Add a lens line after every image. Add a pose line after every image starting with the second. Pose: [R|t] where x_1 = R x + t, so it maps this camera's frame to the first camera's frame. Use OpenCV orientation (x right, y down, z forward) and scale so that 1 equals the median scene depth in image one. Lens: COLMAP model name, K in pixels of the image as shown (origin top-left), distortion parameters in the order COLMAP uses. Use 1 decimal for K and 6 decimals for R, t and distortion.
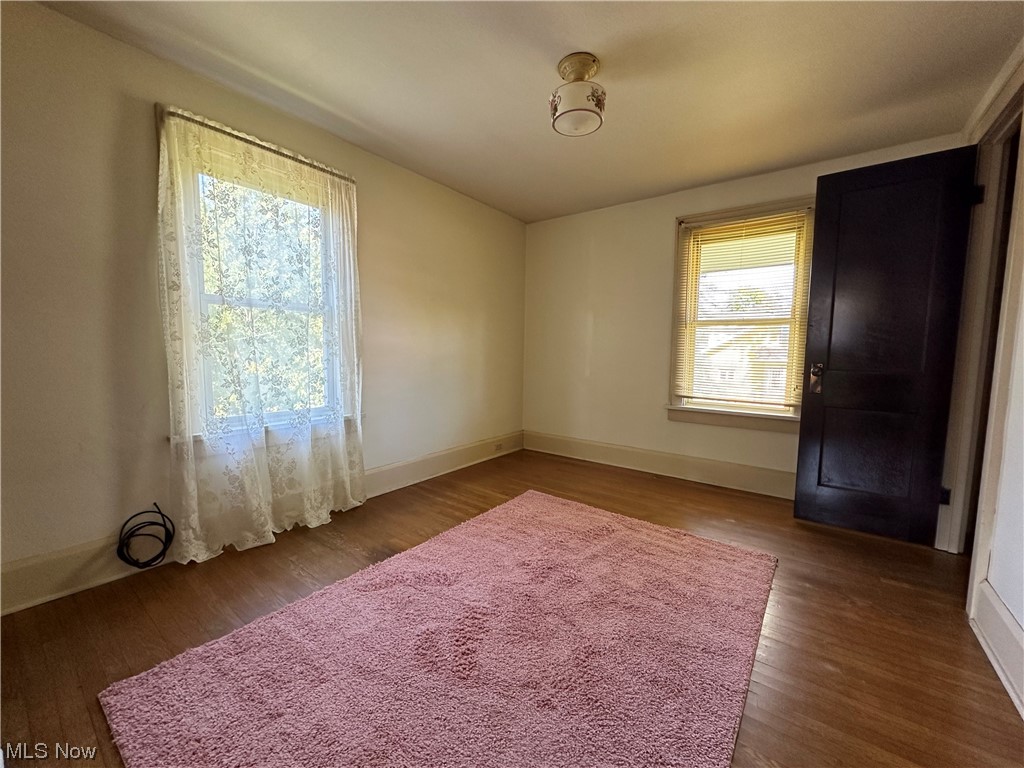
lens RADIAL K [[407.6, 0, 511.1], [0, 407.6, 385.2], [0, 0, 1]] dist [-0.002187, -0.000310]
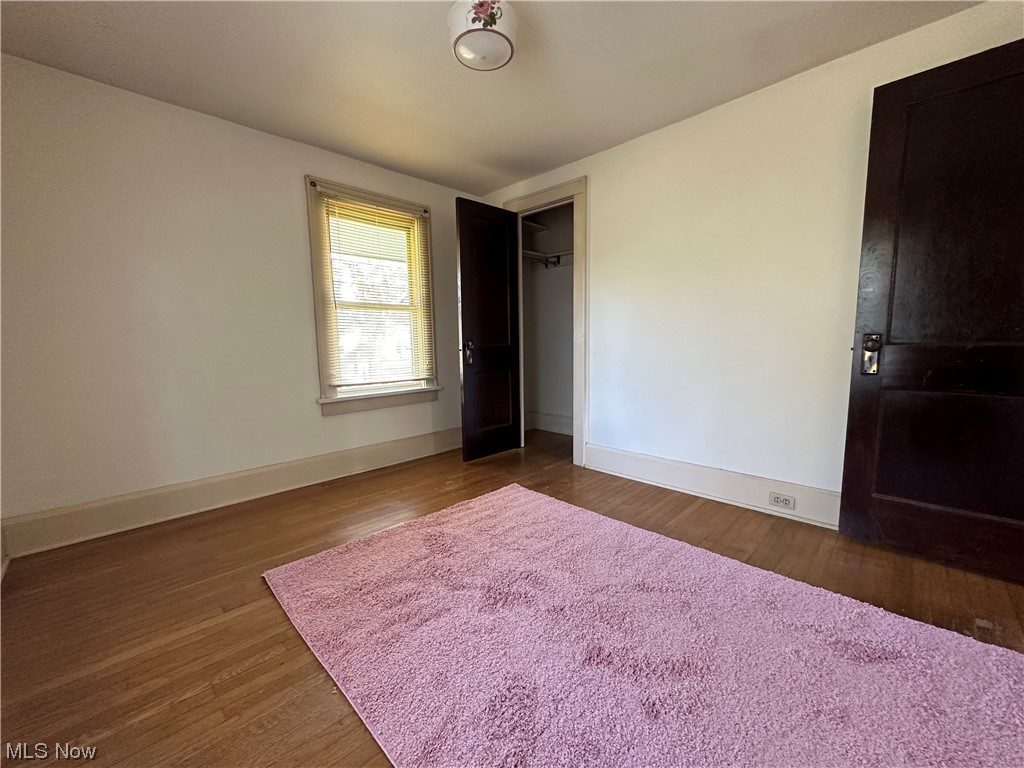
lens RADIAL K [[407.6, 0, 511.2], [0, 407.6, 383.3], [0, 0, 1]] dist [-0.002187, -0.000310]
pose [[0.145659, -0.120213, 0.982004, -0.440313], [0.107975, 0.988593, 0.105004, -0.033982], [-0.983425, 0.090738, 0.156977, 0.536430]]
